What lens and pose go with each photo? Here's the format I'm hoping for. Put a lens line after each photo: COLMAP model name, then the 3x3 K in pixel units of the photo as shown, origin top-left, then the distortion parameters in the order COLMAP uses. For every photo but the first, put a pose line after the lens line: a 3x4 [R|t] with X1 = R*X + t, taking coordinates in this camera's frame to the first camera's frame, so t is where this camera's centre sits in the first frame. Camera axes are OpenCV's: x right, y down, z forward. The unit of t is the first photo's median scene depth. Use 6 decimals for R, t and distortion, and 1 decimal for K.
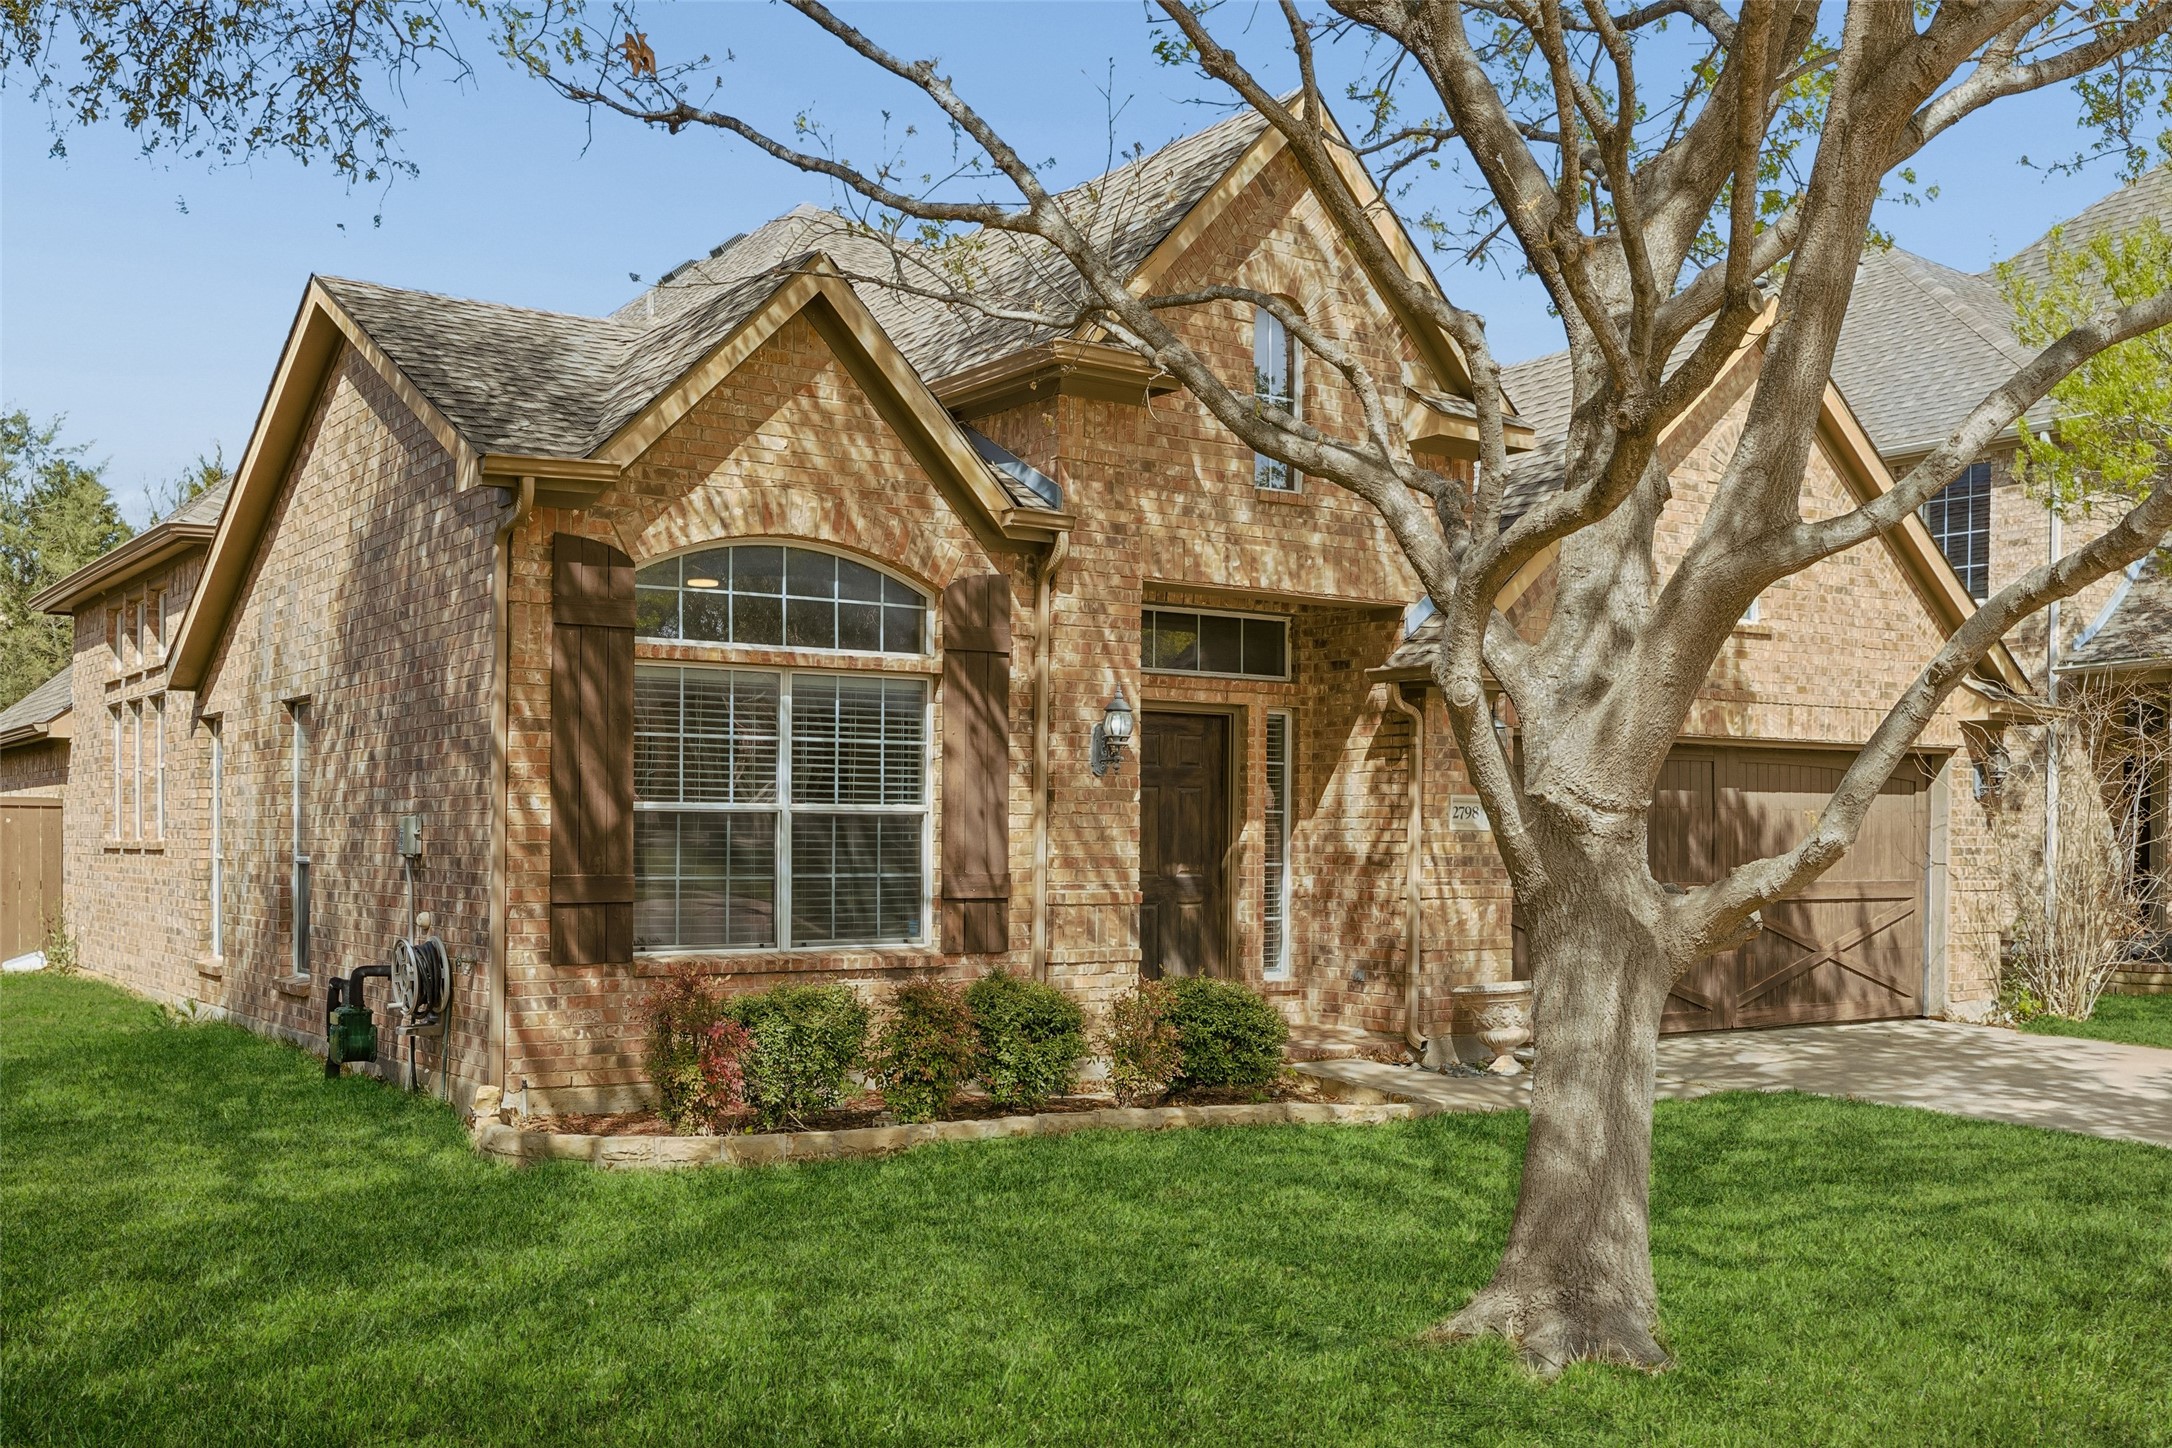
lens RADIAL K [[2159.5, 0, 1093.2], [0, 2159.5, 744.2], [0, 0, 1]] dist [0.010464, 0.000000]
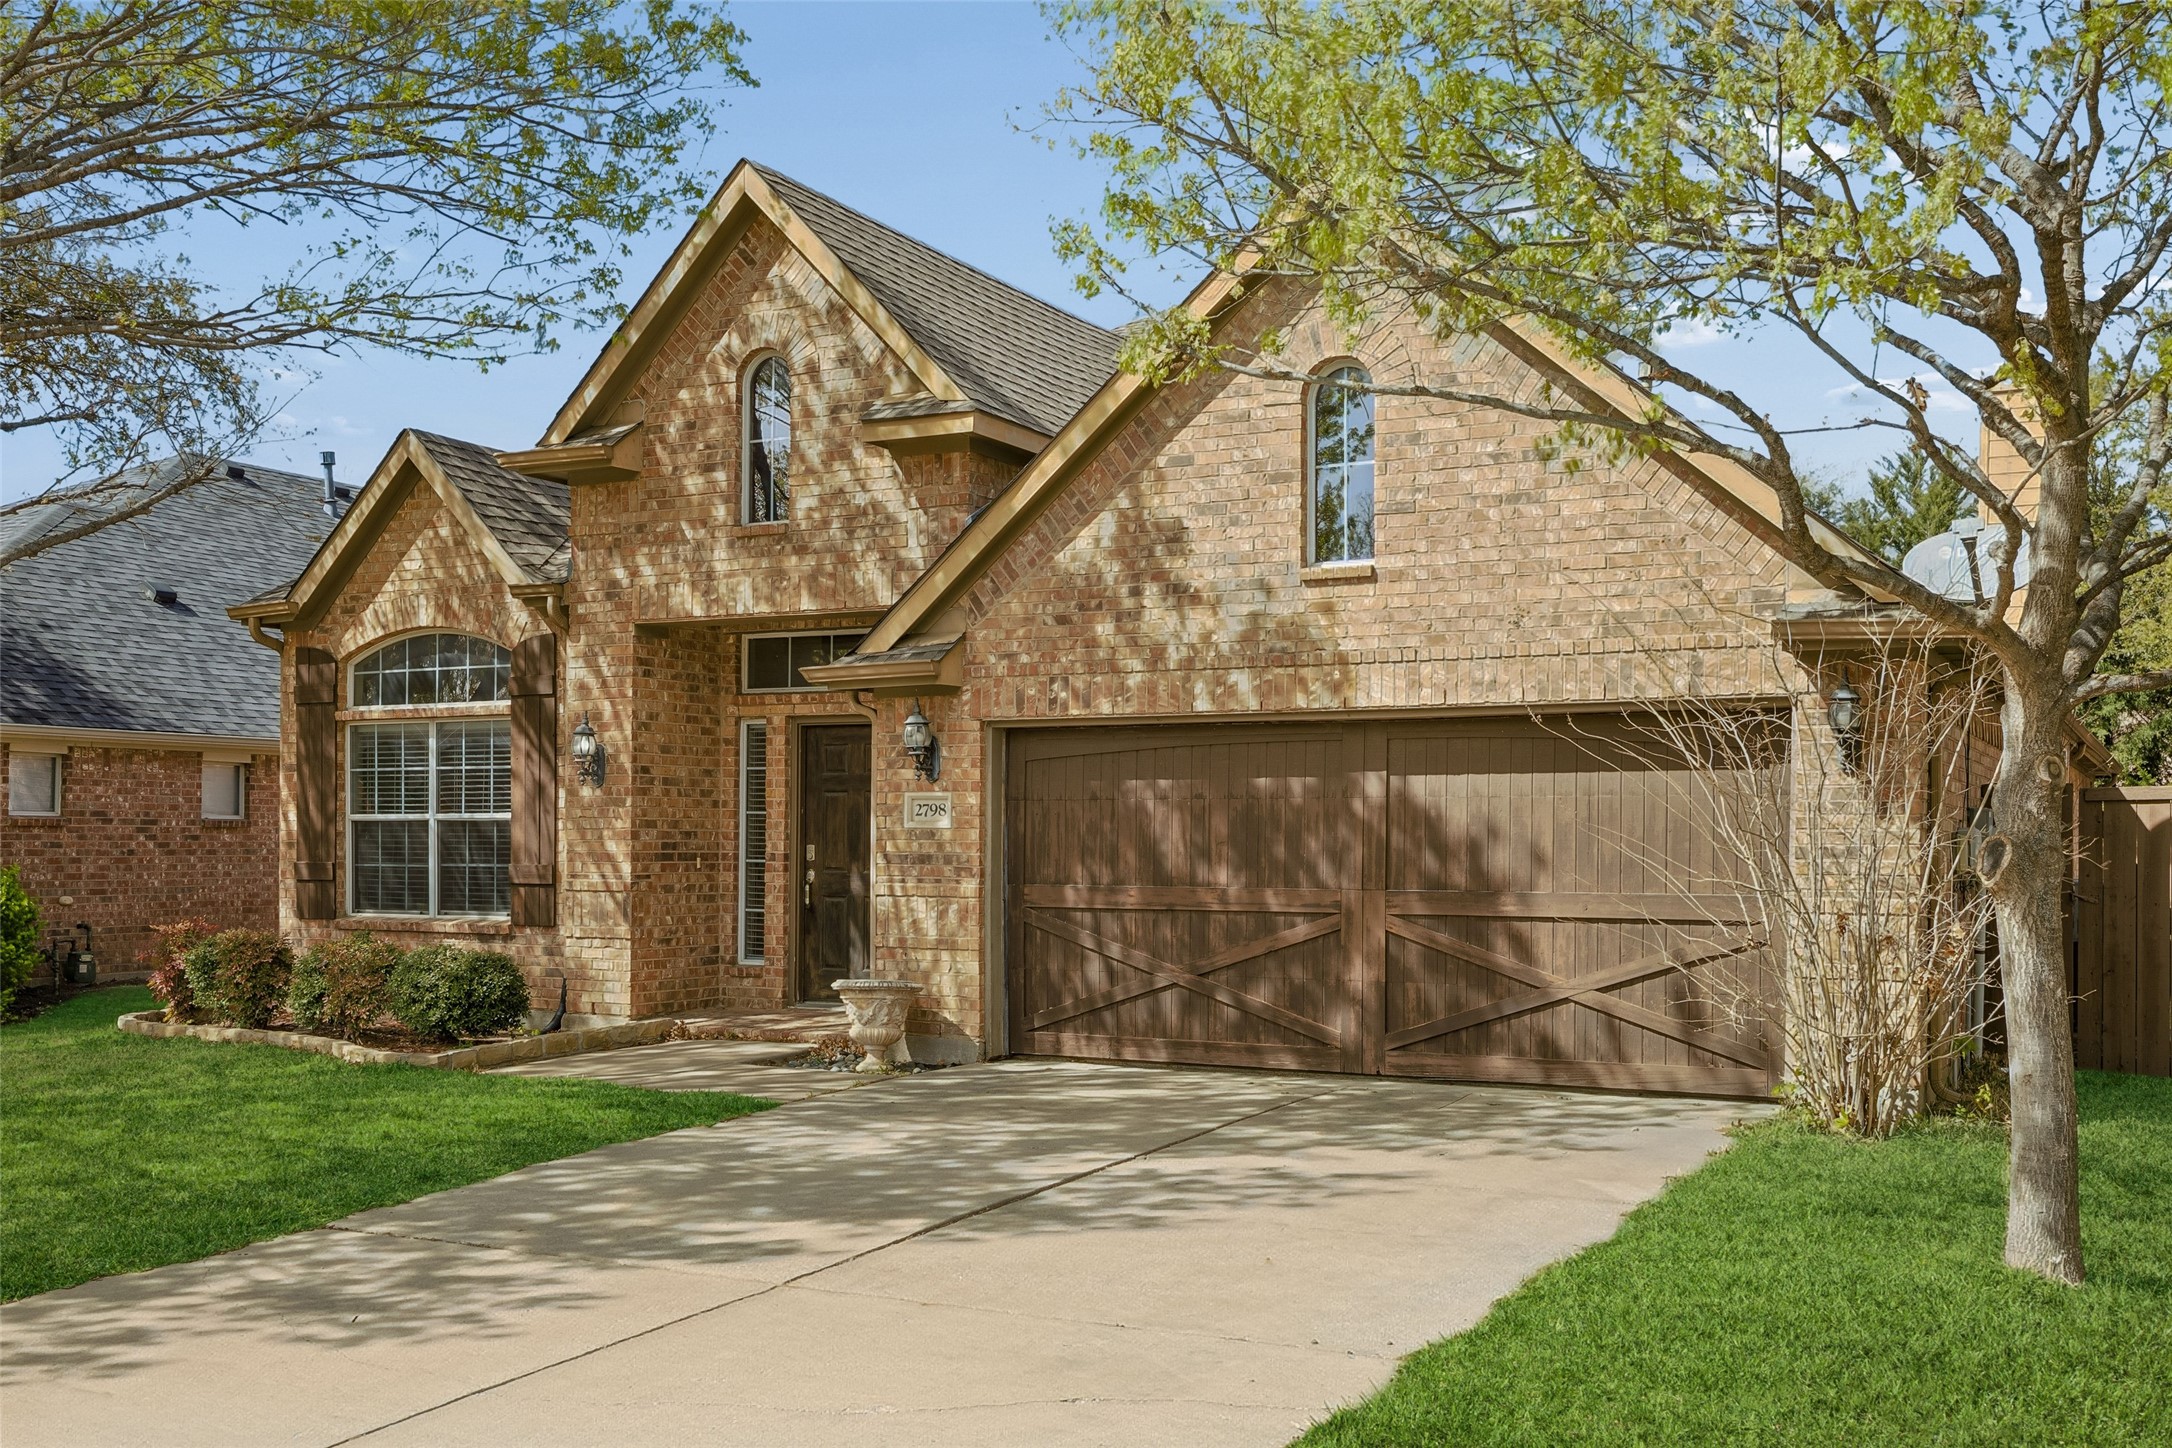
lens RADIAL K [[2159.5, 0, 1098.5], [0, 2159.5, 713.3], [0, 0, 1]] dist [0.010464, 0.000000]
pose [[0.428902, -0.059188, -0.901410, 1.255139], [0.036337, 0.998174, -0.048252, 0.043078], [0.902620, -0.012059, 0.430270, 0.733999]]
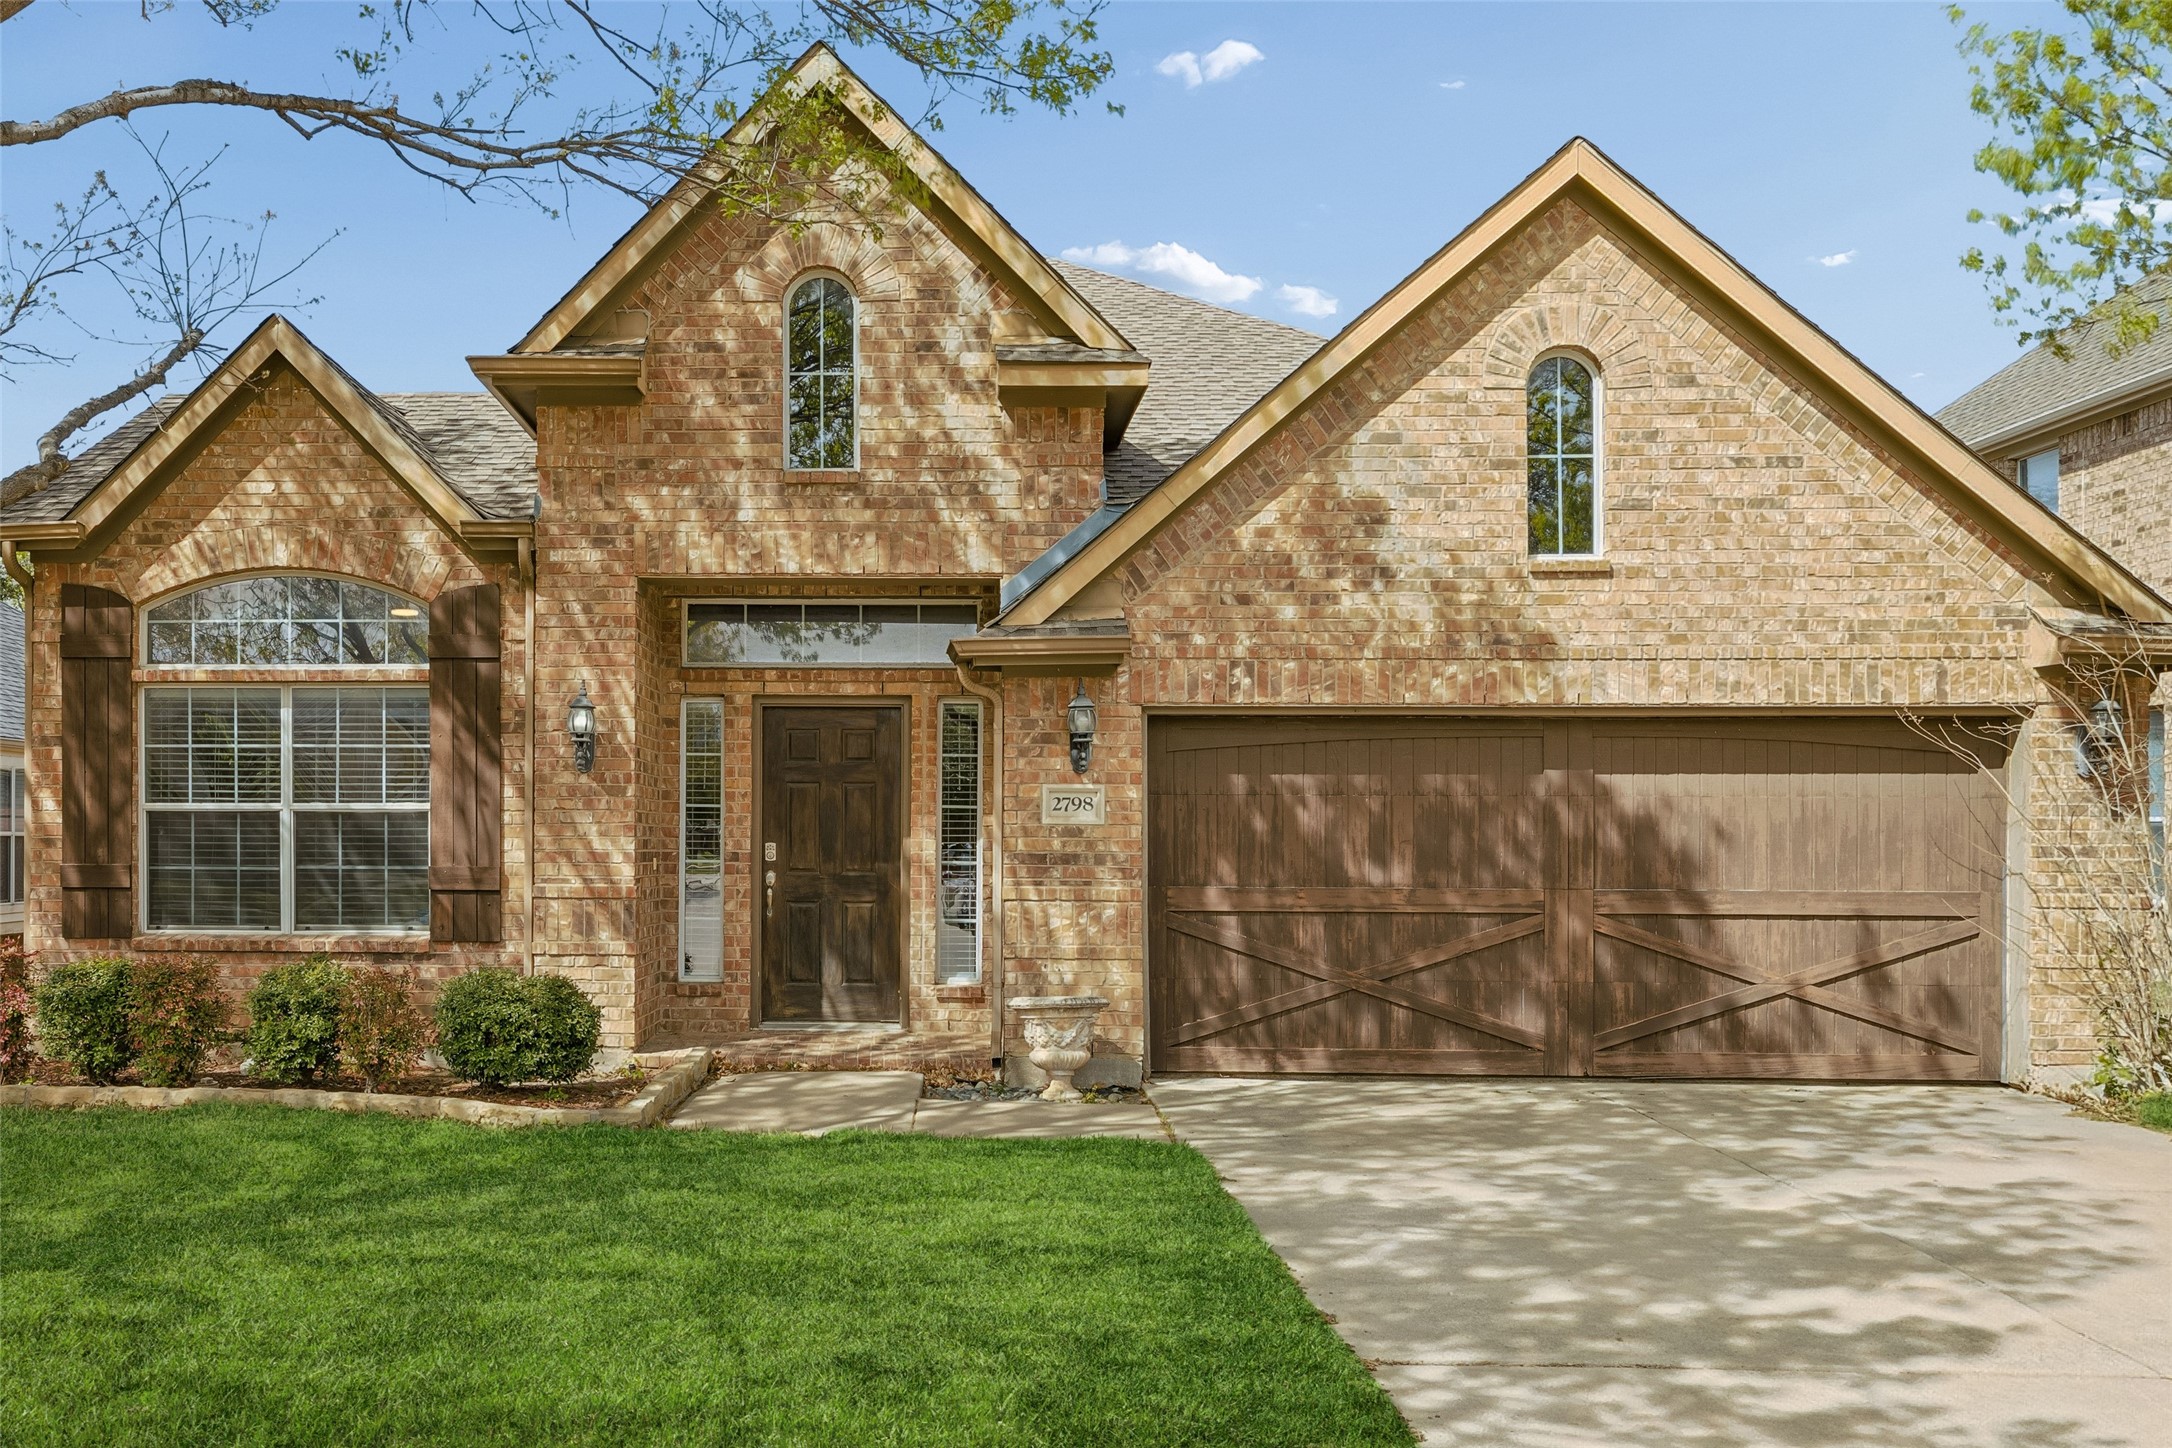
lens RADIAL K [[1964.6, 0, 1078.8], [0, 1964.6, 736.1], [0, 0, 1]] dist [-0.005851, 0.016509]
pose [[0.781616, -0.036319, -0.622702, 0.773197], [0.026316, 0.999335, -0.025254, 0.027329], [0.623204, 0.003352, 0.782052, 0.424426]]
